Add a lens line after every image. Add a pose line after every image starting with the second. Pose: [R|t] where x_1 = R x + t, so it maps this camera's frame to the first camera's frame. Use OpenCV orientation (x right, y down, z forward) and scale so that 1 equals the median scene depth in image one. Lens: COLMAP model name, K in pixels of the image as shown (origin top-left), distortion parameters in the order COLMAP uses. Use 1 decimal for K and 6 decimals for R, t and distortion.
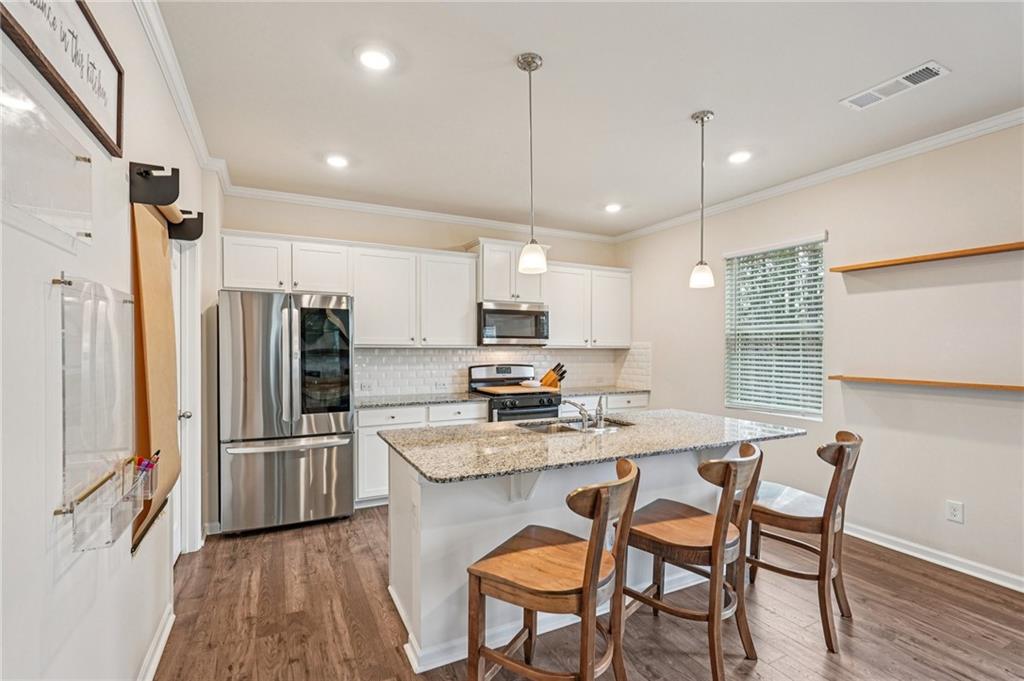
lens RADIAL K [[465.4, 0, 504.6], [0, 465.4, 348.2], [0, 0, 1]] dist [-0.013424, 0.005987]
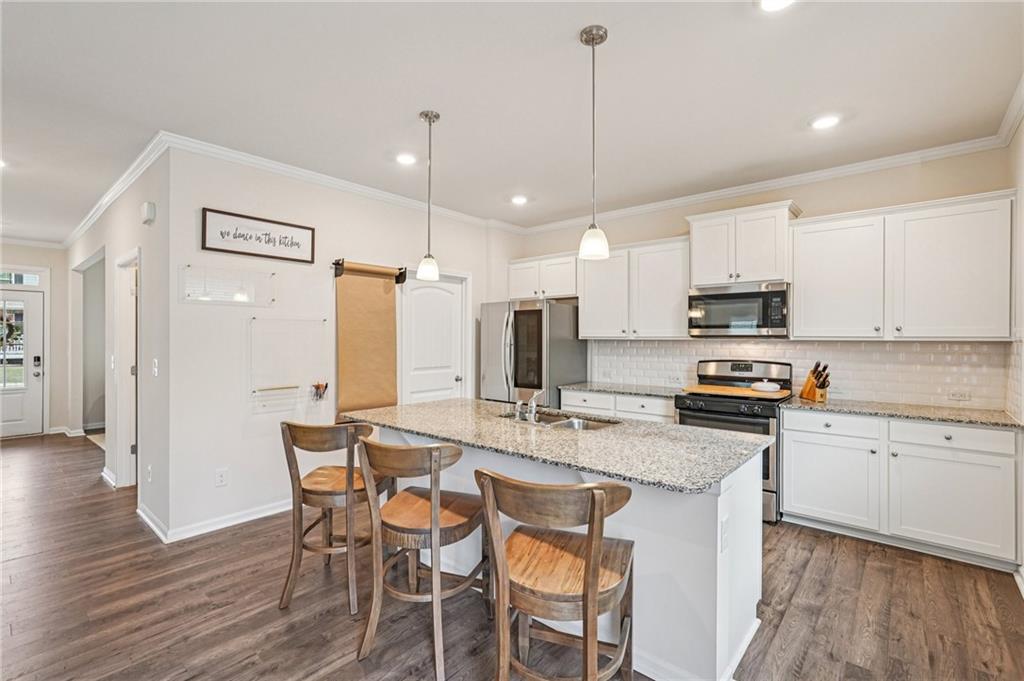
lens RADIAL K [[465.4, 0, 512.8], [0, 465.4, 339.6], [0, 0, 1]] dist [-0.013424, 0.005987]
pose [[0.391432, 0.001214, -0.920206, 0.622462], [-0.000390, 0.999999, 0.001153, -0.001991], [0.920207, -0.000092, 0.391433, 0.330661]]
